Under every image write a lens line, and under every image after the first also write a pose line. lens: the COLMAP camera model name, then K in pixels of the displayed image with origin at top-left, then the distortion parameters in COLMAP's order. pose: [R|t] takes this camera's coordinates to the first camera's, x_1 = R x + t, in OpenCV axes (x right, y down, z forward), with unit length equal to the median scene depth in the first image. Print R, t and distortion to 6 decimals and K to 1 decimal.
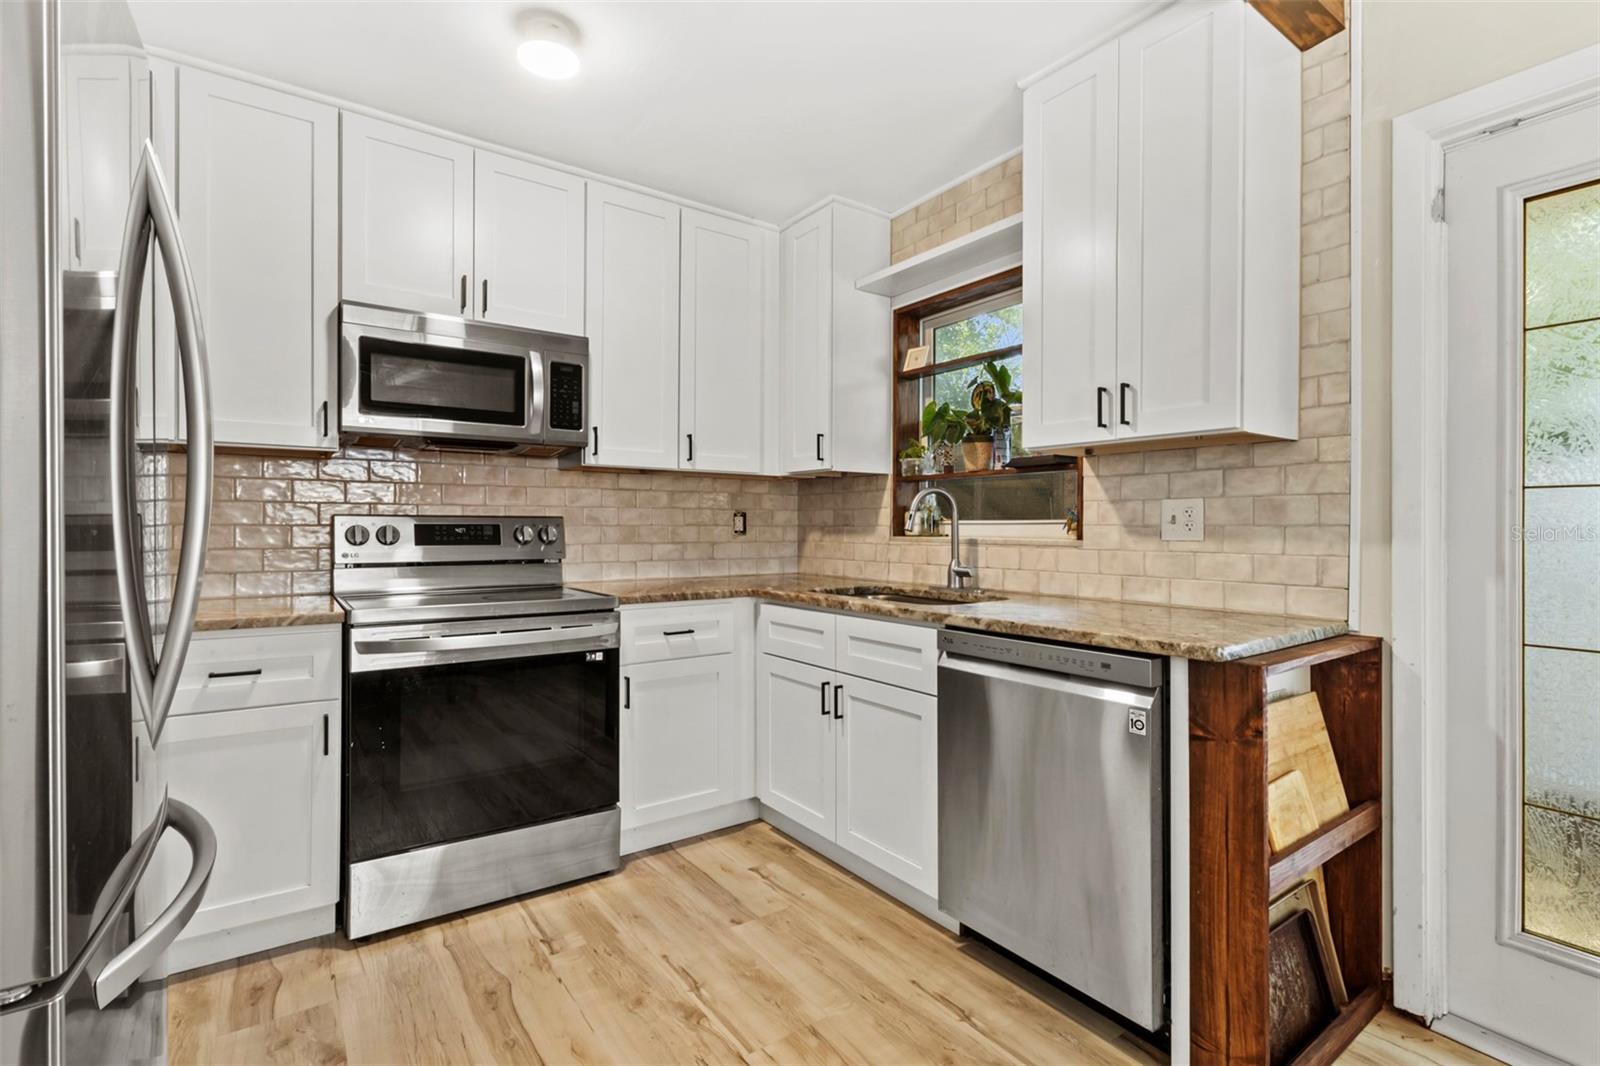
lens RADIAL K [[751.0, 0, 807.1], [0, 751.0, 529.1], [0, 0, 1]] dist [0.000510, 0.002770]
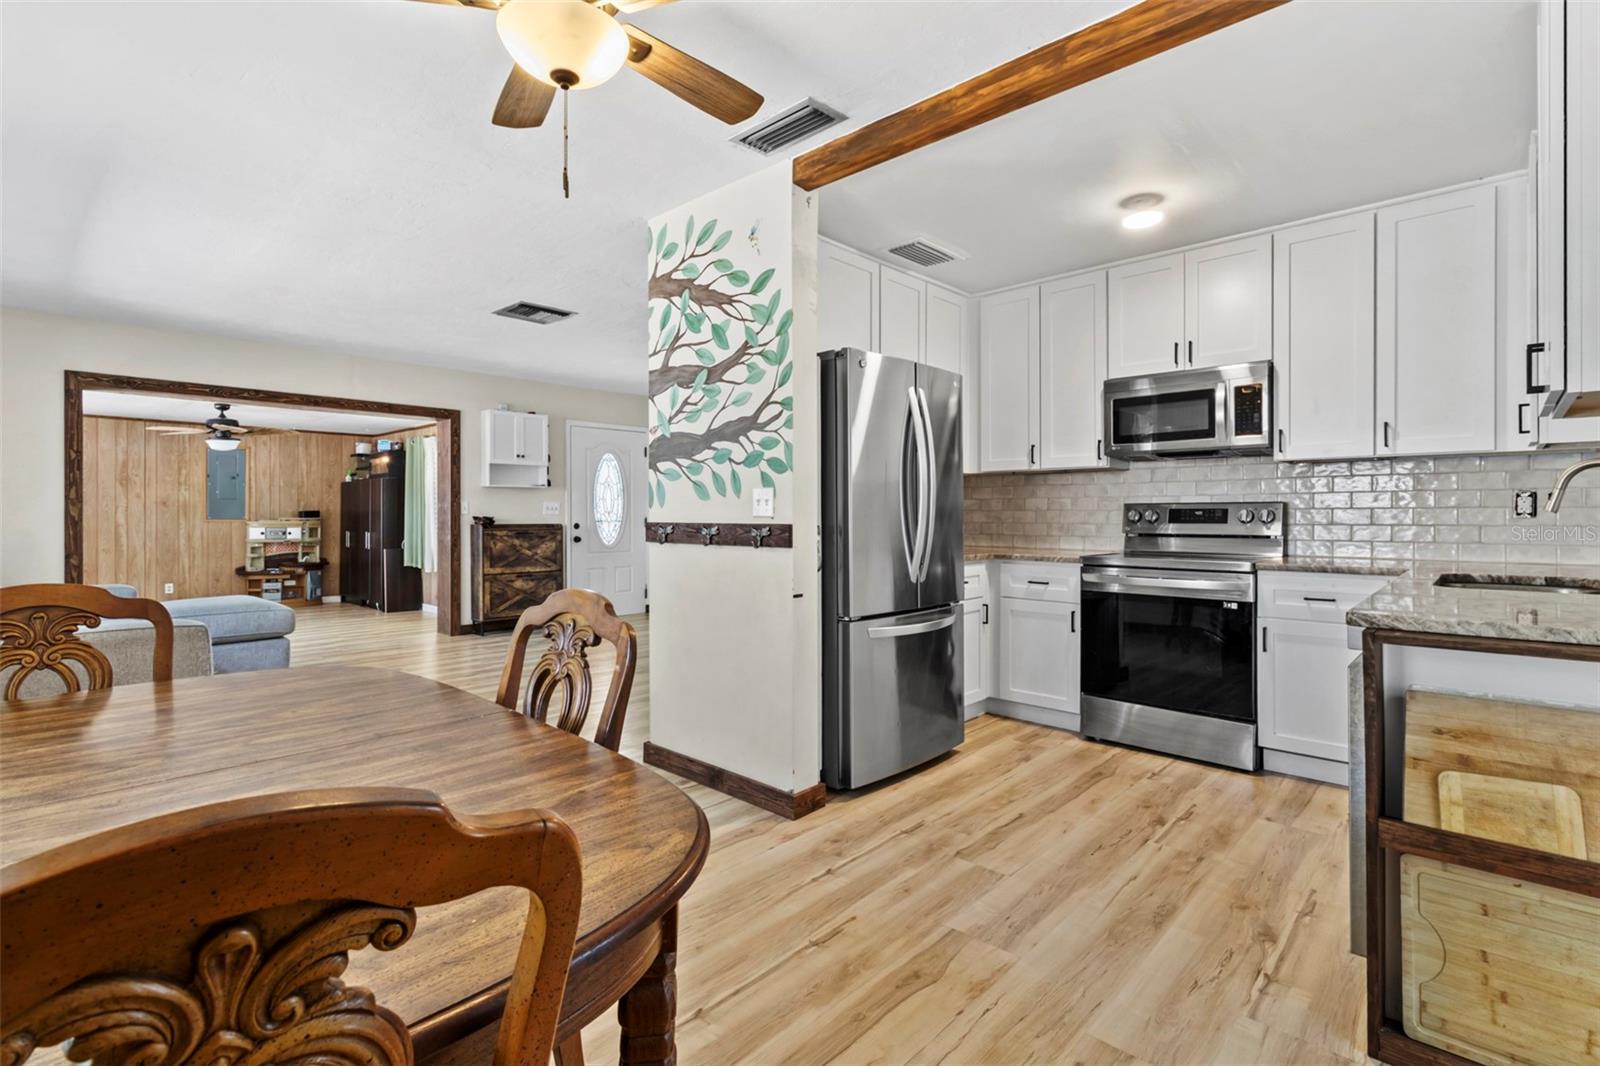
lens RADIAL K [[751.0, 0, 808.3], [0, 751.0, 514.6], [0, 0, 1]] dist [0.000510, 0.002770]
pose [[0.196158, -0.001067, -0.980572, 0.904413], [0.002085, 0.999998, -0.000672, 0.004539], [0.980570, -0.001912, 0.196160, -0.015202]]
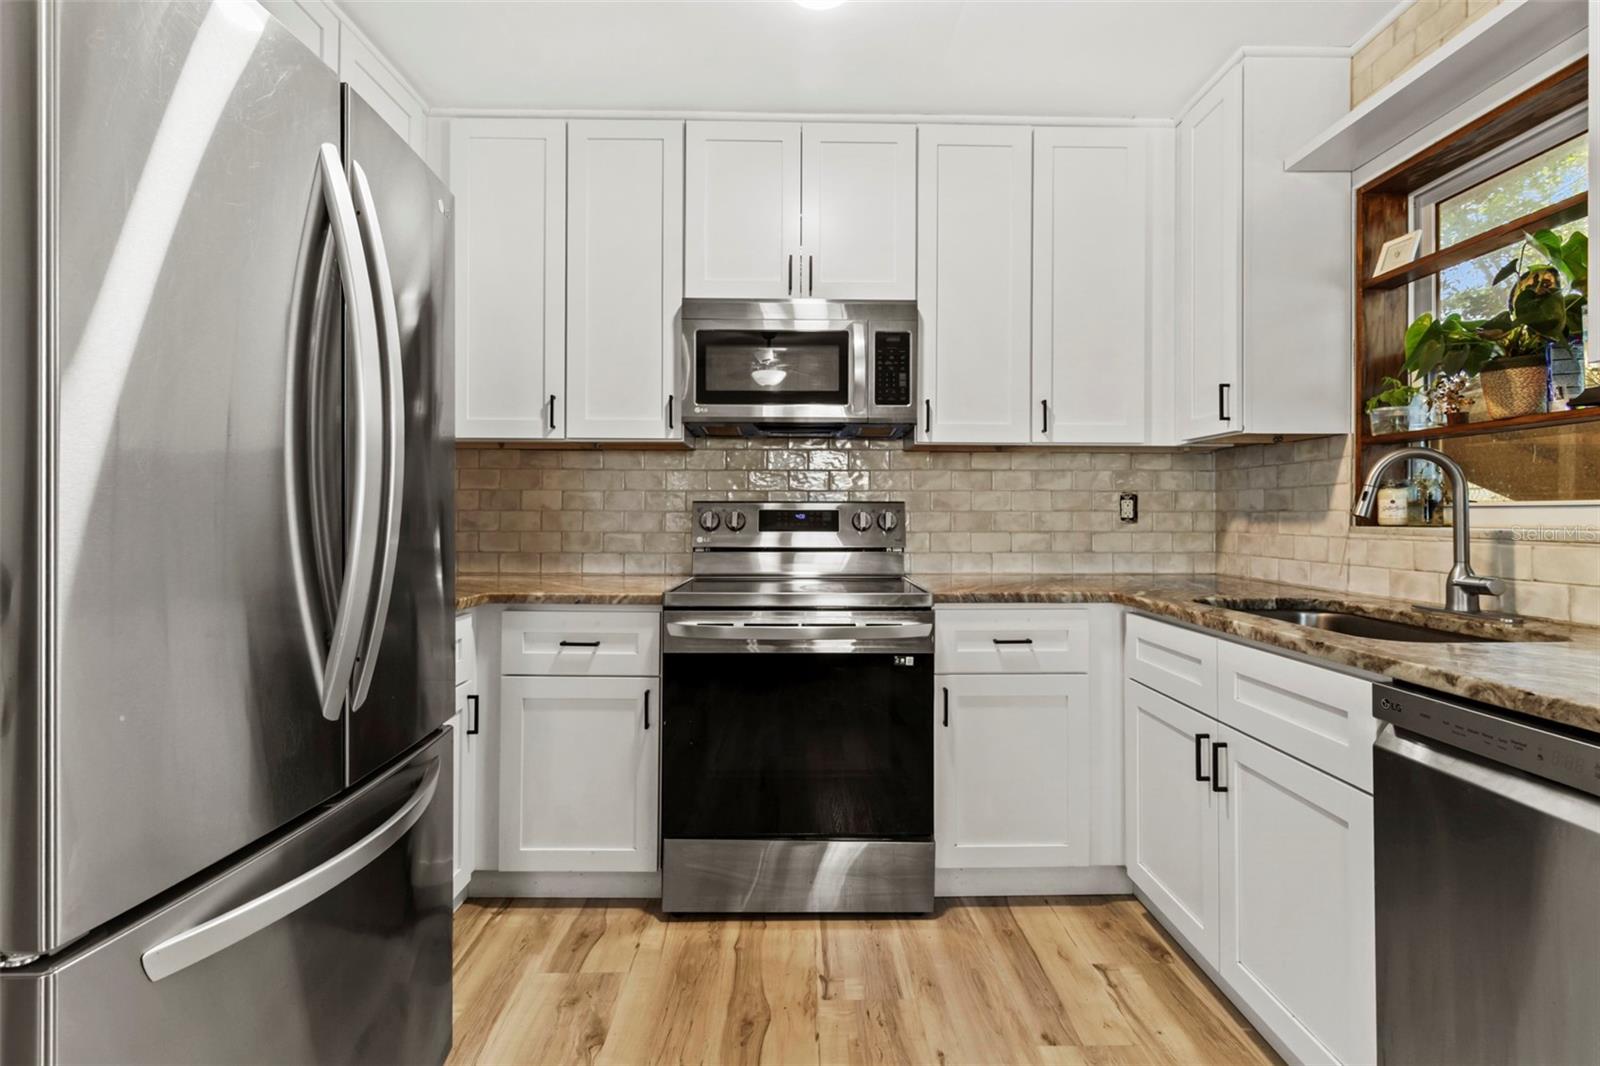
lens RADIAL K [[751.0, 0, 808.6], [0, 751.0, 510.5], [0, 0, 1]] dist [0.000510, 0.002770]
pose [[0.822517, -0.003669, -0.568728, 0.123036], [-0.001517, 0.999961, -0.008645, 0.002908], [0.568738, 0.007973, 0.822480, 0.220137]]
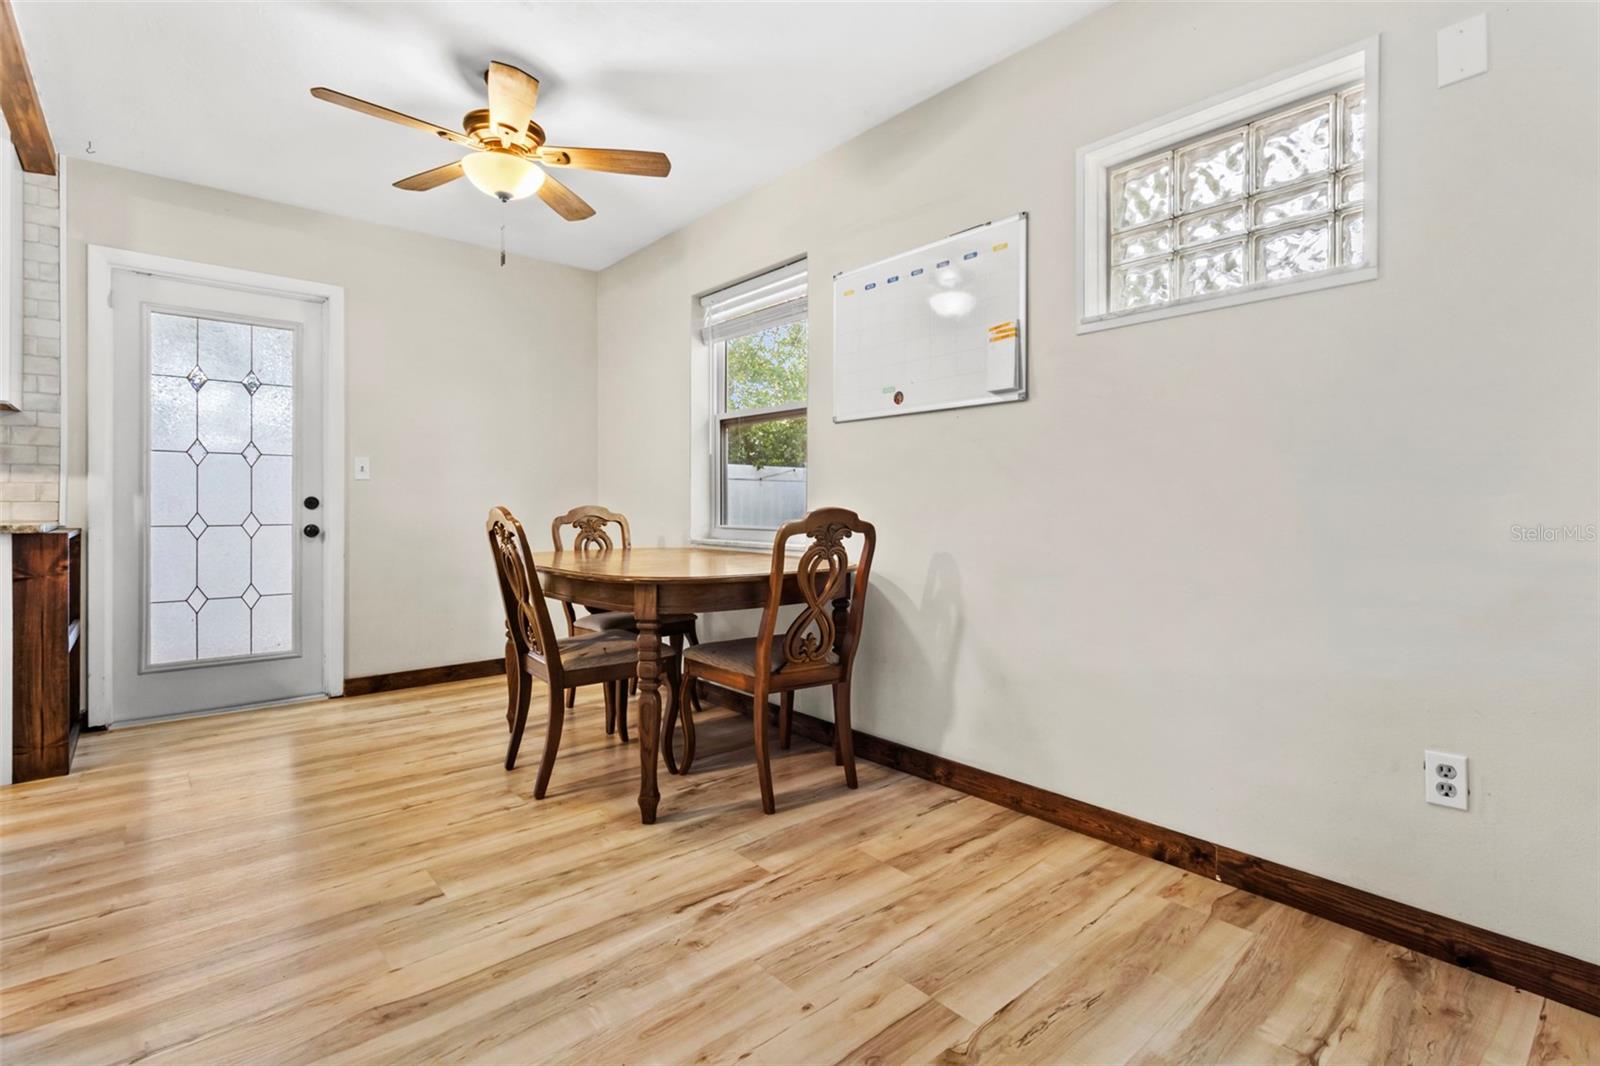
lens RADIAL K [[751.0, 0, 793.5], [0, 751.0, 503.8], [0, 0, 1]] dist [0.000510, 0.002770]
pose [[-0.077485, -0.002611, 0.996990, -0.874848], [-0.002792, 0.999993, 0.002401, 0.058088], [-0.996990, -0.002598, -0.077492, -0.423734]]
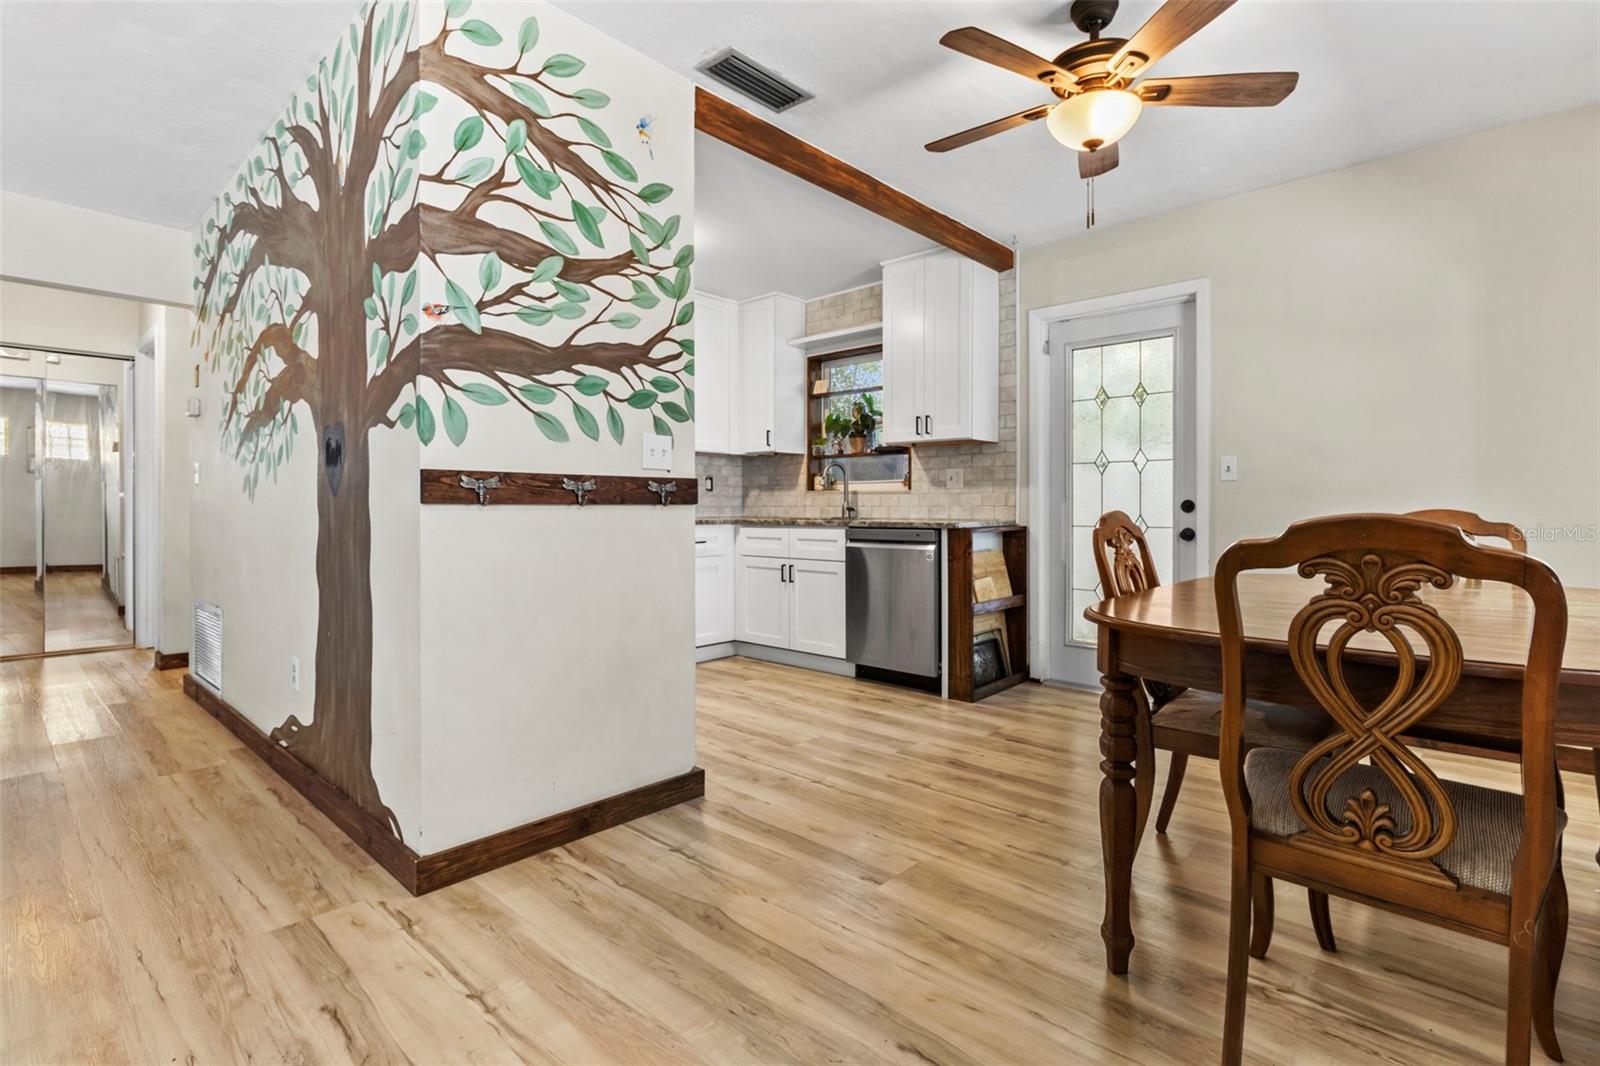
lens RADIAL K [[761.2, 0, 817.4], [0, 761.2, 510.4], [0, 0, 1]] dist [0.000633, -0.001006]
pose [[0.977418, -0.005437, 0.211245, -0.300295], [0.004421, 0.999976, 0.005284, 0.058741], [-0.211269, -0.004231, 0.977419, -0.915929]]
